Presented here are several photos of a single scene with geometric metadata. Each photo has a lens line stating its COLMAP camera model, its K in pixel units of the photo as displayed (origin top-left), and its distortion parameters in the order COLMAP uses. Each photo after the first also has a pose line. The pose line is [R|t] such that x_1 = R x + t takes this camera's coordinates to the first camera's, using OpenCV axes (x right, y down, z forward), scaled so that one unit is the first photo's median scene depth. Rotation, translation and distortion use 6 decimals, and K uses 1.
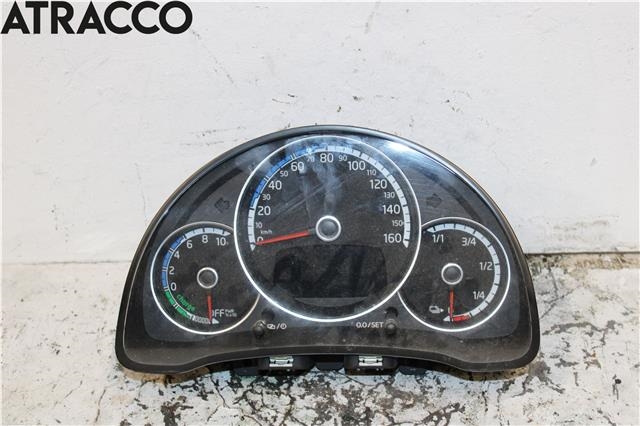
lens RADIAL K [[1150.6, 0, 320.0], [0, 1150.6, 213.0], [0, 0, 1]] dist [0.021763, 0.180214]
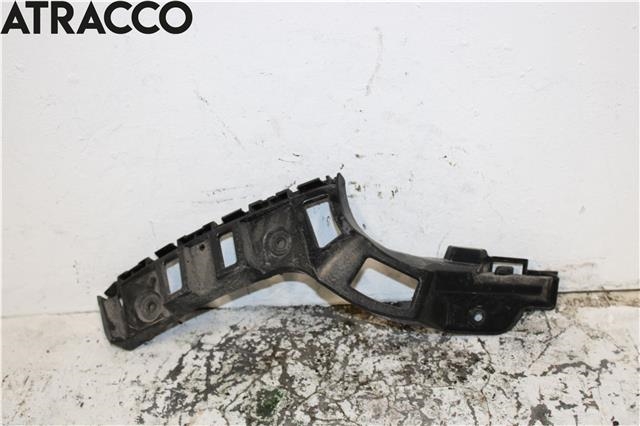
lens RADIAL K [[927.8, 0, 320.0], [0, 927.8, 213.0], [0, 0, 1]] dist [-0.007298, 0.018712]
pose [[0.999511, -0.027798, 0.014346, -0.017819], [0.027597, 0.999520, 0.014061, -0.062989], [-0.014730, -0.013659, 0.999798, 0.158314]]
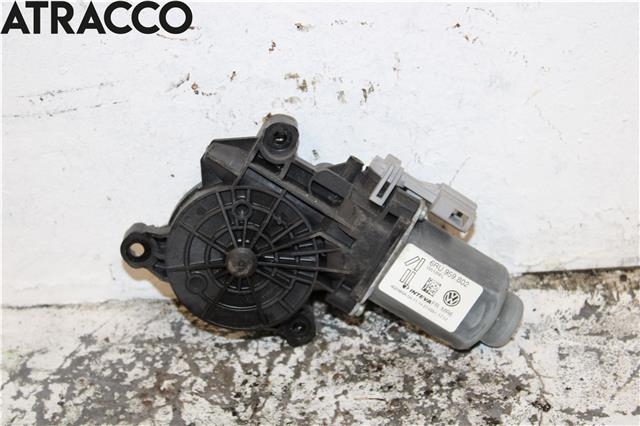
lens RADIAL K [[1481.7, 0, 320.0], [0, 1481.7, 213.0], [0, 0, 1]] dist [0.081216, 0.401964]
pose [[0.997774, -0.048328, 0.045945, 0.002245], [0.045361, 0.996947, 0.063558, -0.055224], [-0.048877, -0.061332, 0.996920, 0.255460]]
